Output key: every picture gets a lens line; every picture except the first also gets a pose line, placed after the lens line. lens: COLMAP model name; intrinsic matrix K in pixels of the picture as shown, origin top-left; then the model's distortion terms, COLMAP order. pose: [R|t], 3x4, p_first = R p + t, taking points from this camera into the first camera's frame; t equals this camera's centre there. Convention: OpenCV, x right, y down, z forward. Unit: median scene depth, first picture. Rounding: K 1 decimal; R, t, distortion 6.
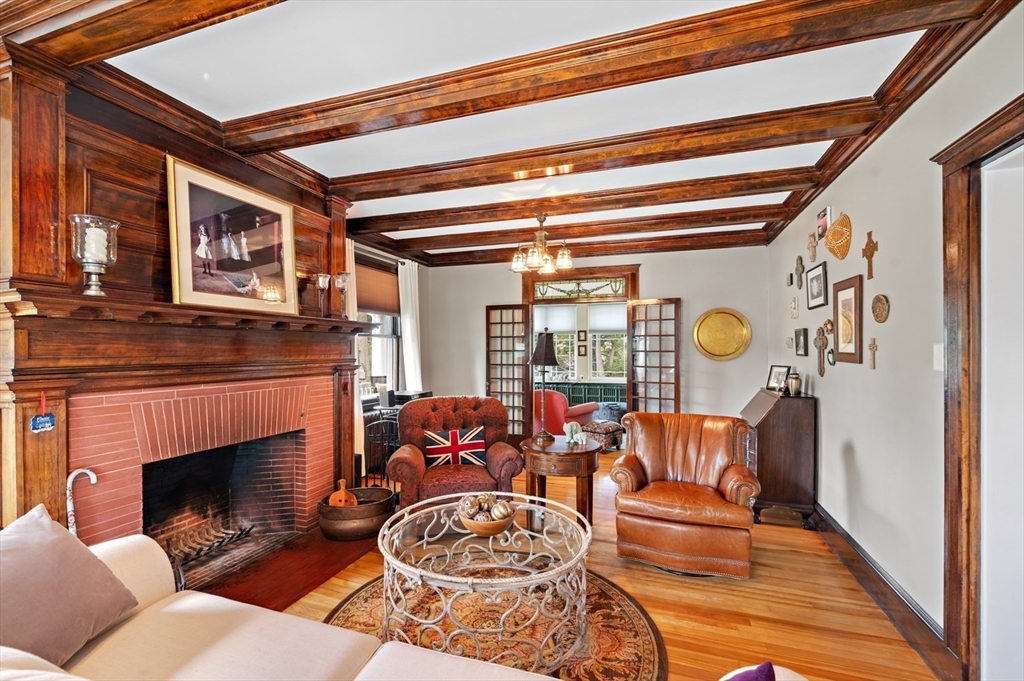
lens RADIAL K [[437.2, 0, 510.7], [0, 437.2, 350.6], [0, 0, 1]] dist [-0.001319, -0.000438]
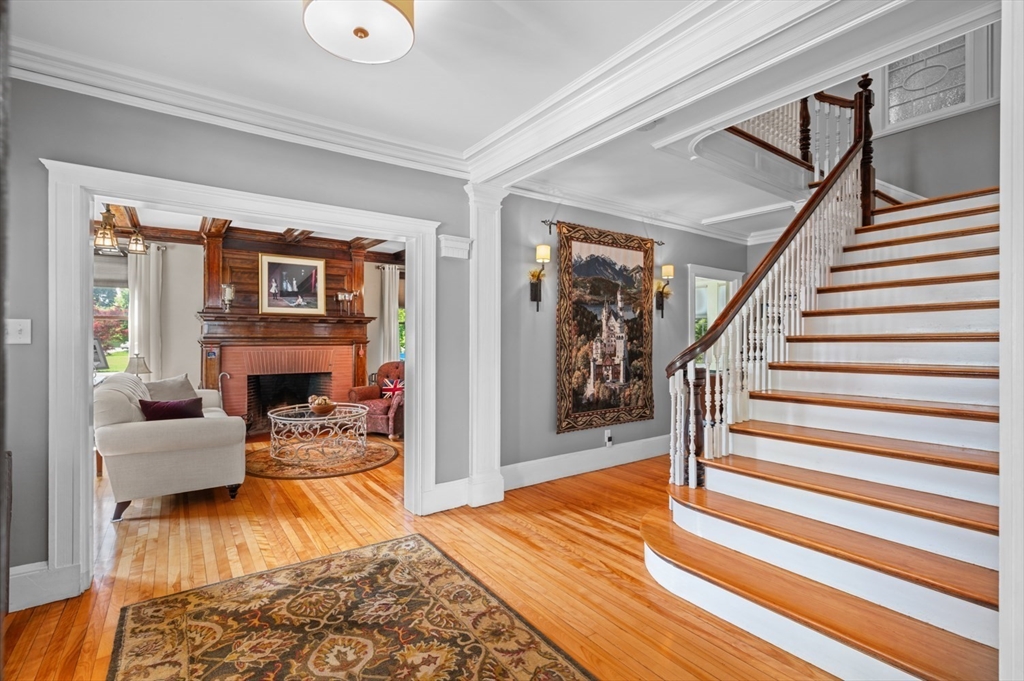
lens RADIAL K [[470.9, 0, 508.2], [0, 470.9, 334.6], [0, 0, 1]] dist [0.000673, -0.000083]
pose [[0.814998, 0.001517, -0.579462, 1.521954], [-0.006472, 0.999958, -0.006485, 0.020495], [0.579427, 0.009036, 0.814974, -0.288540]]
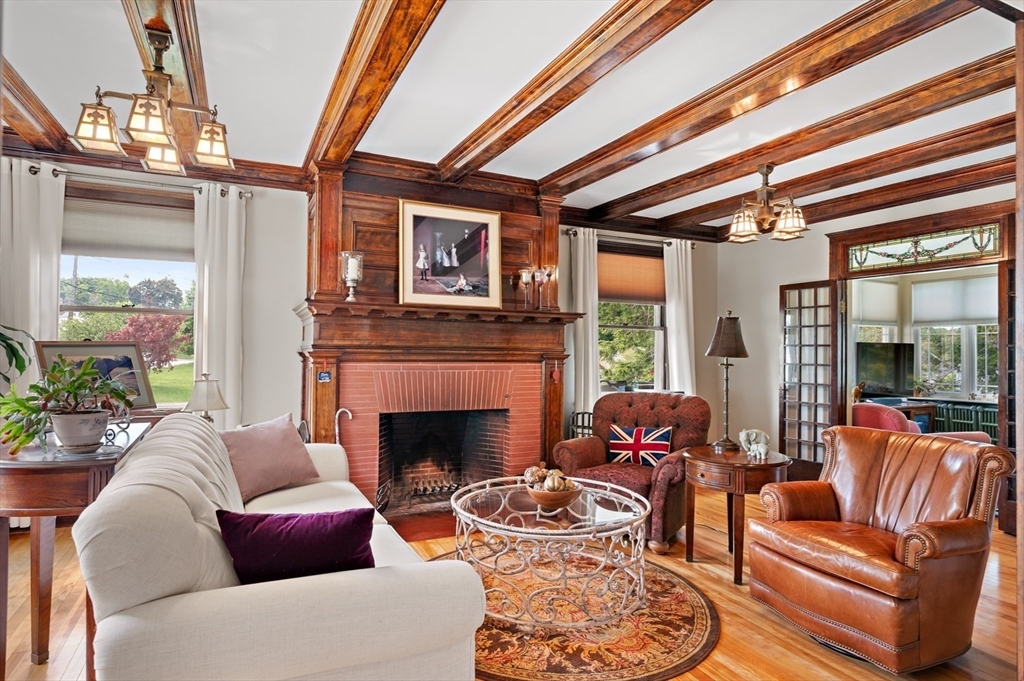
lens RADIAL K [[570.9, 0, 512.0], [0, 570.9, 340.5], [0, 0, 1]] dist [-0.001608, -0.000177]
pose [[0.705822, -0.002238, -0.708386, 0.622727], [-0.014534, 0.999739, -0.017639, 0.031646], [0.708240, 0.022745, 0.705605, -0.035624]]
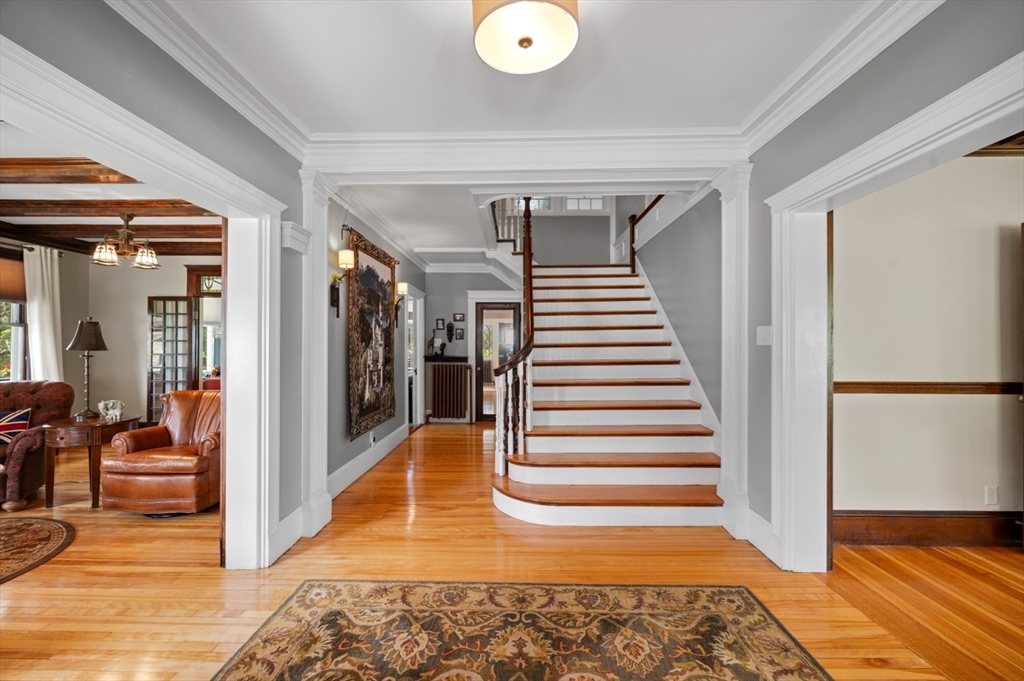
lens RADIAL K [[429.5, 0, 508.2], [0, 429.5, 342.8], [0, 0, 1]] dist [-0.001110, -0.000046]
pose [[0.951275, 0.006188, 0.308283, 0.864085], [-0.003359, 0.999947, -0.009708, 0.024070], [-0.308327, 0.008200, 0.951245, -0.420753]]
